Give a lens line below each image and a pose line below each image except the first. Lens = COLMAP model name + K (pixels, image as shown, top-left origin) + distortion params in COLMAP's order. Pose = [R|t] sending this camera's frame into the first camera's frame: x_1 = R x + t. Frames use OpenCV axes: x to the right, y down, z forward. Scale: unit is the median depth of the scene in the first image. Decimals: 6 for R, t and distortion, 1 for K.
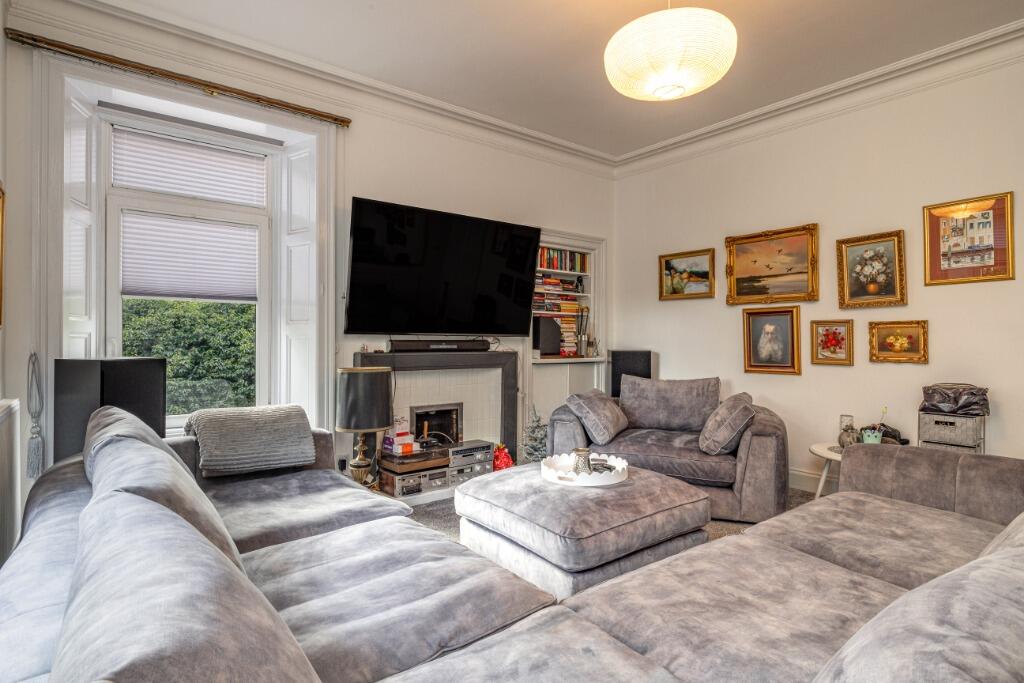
lens RADIAL K [[548.1, 0, 508.1], [0, 548.1, 339.4], [0, 0, 1]] dist [-0.001981, -0.000187]
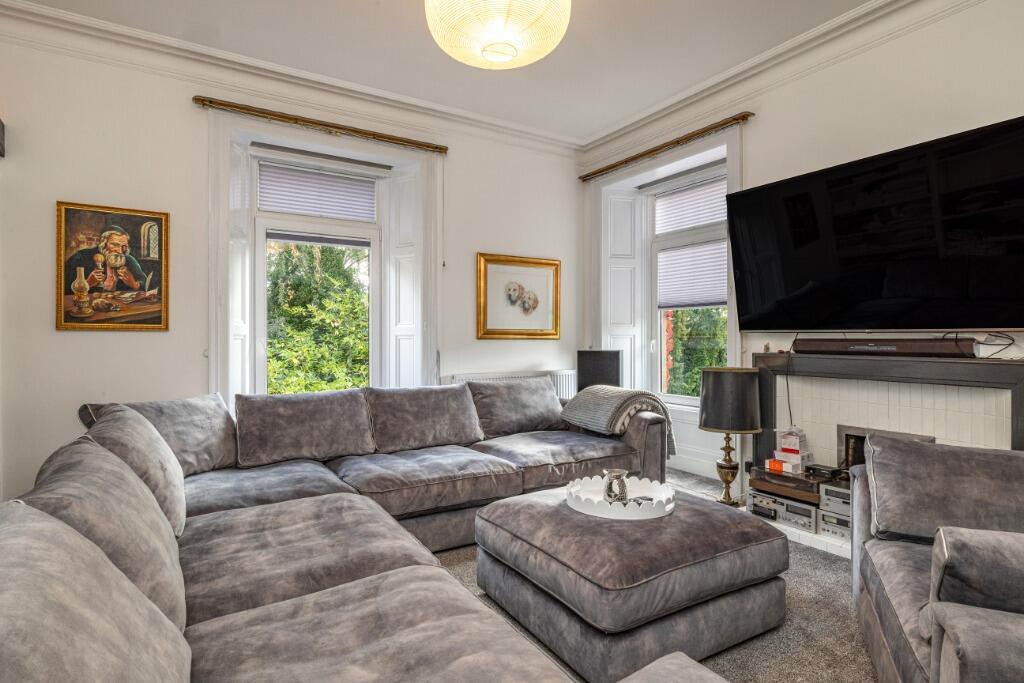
lens RADIAL K [[548.1, 0, 509.5], [0, 548.1, 338.9], [0, 0, 1]] dist [-0.001981, -0.000187]
pose [[-0.137351, -0.001022, -0.990522, 0.680306], [-0.000311, 0.999999, -0.000988, 0.002294], [0.990522, 0.000173, -0.137351, 0.671384]]
